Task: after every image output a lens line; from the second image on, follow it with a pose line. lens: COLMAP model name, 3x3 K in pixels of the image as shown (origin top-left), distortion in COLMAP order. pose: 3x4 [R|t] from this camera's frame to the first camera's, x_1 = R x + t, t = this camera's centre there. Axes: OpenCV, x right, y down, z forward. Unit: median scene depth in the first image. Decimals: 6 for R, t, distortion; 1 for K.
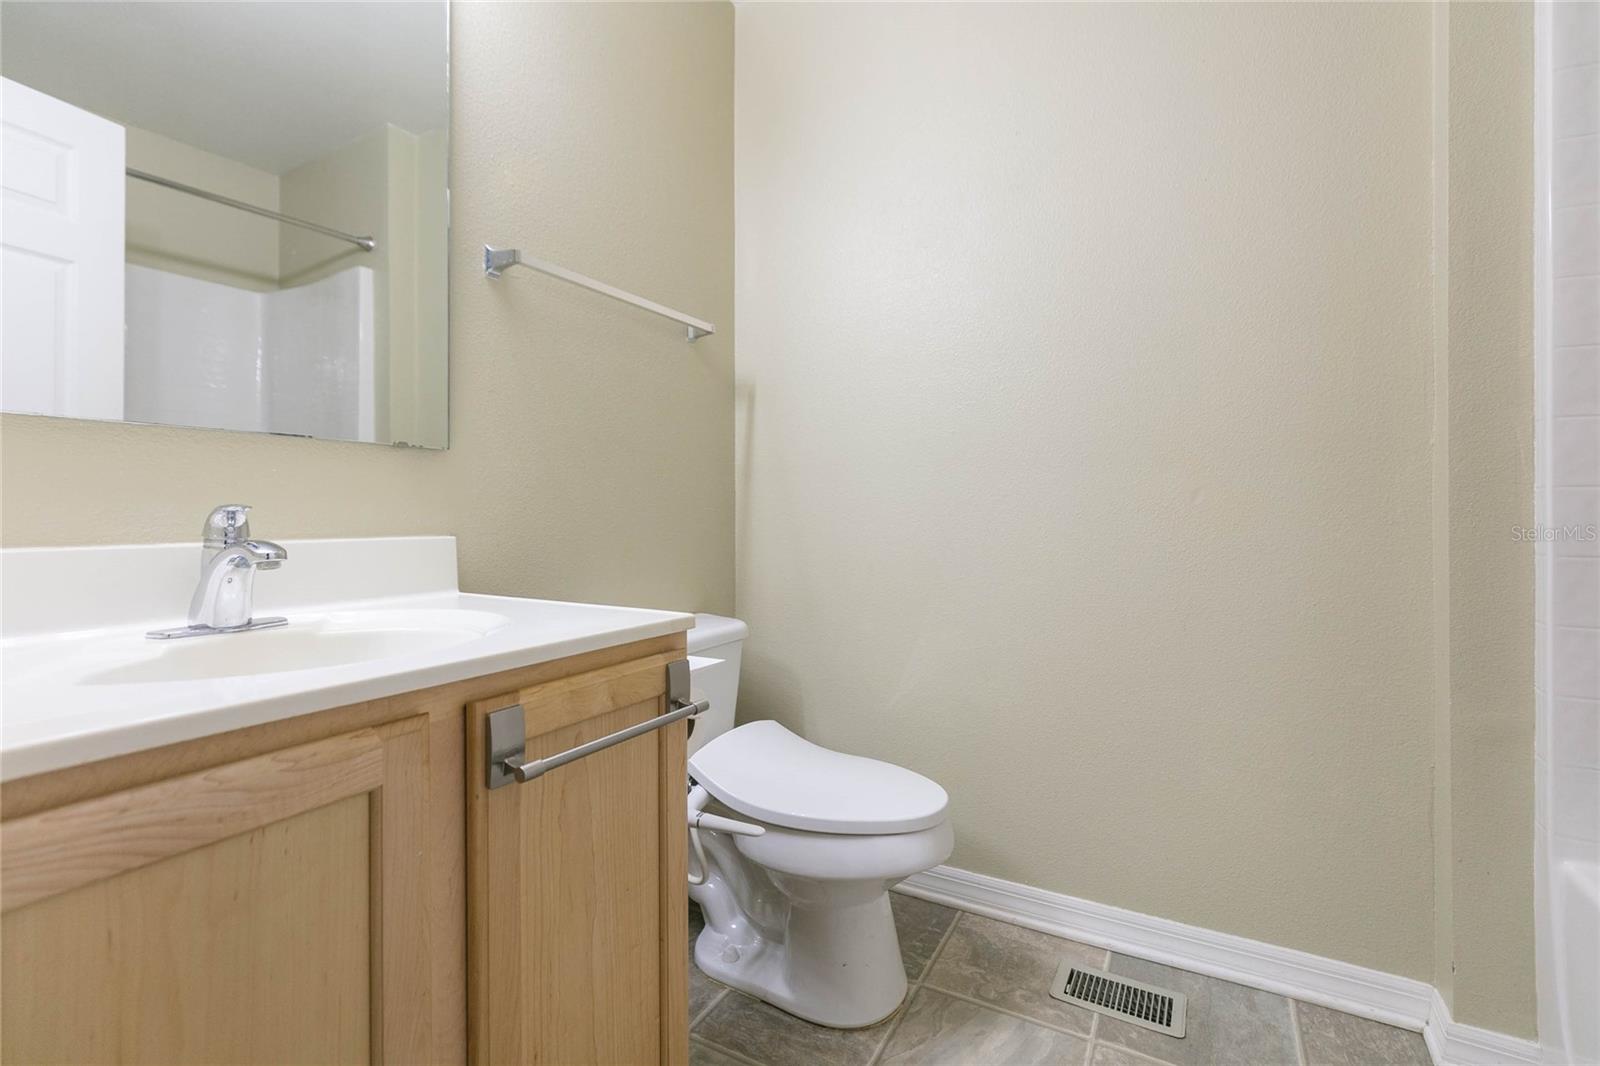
lens RADIAL K [[725.8, 0, 805.9], [0, 725.8, 515.0], [0, 0, 1]] dist [0.000982, 0.000139]
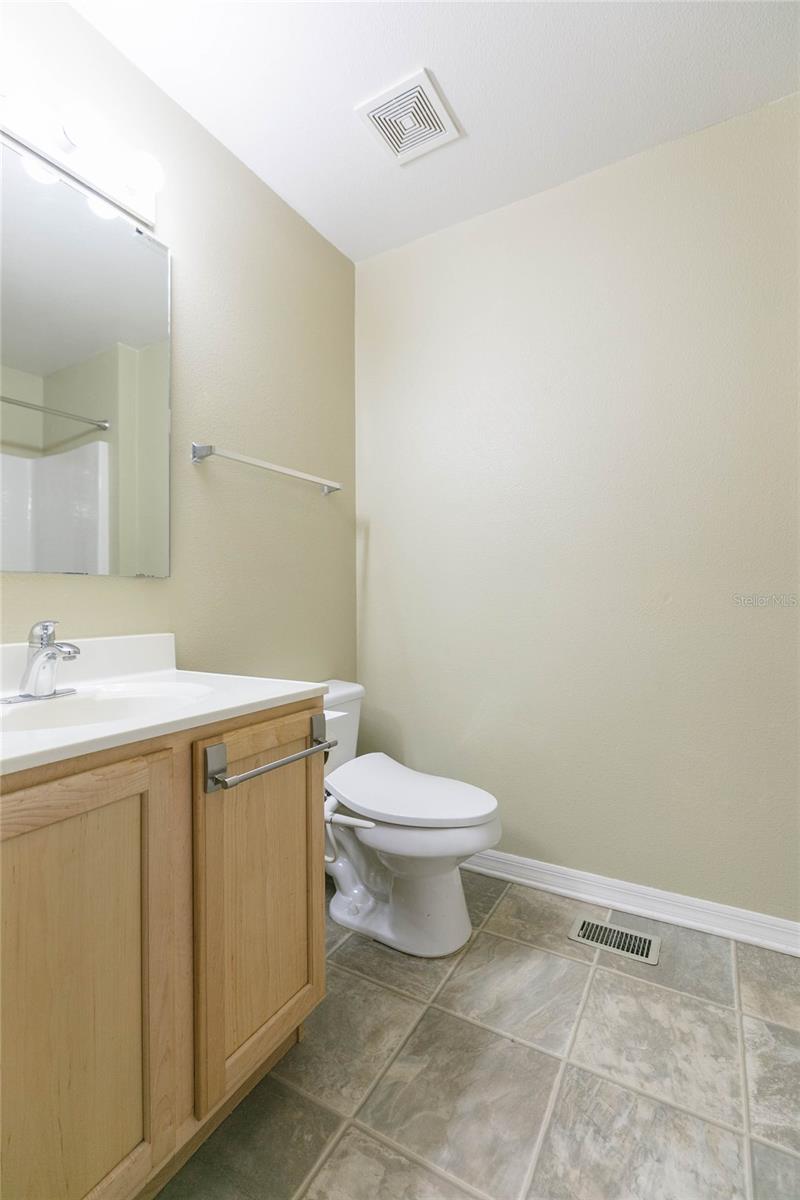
lens RADIAL K [[544.3, 0, 409.0], [0, 544.3, 585.6], [0, 0, 1]] dist [0.000982, 0.000139]
pose [[0.999954, -0.006815, -0.006805, 0.024559], [0.006652, 0.999699, -0.023608, -0.038309], [0.006964, 0.023562, 0.999698, -0.146613]]
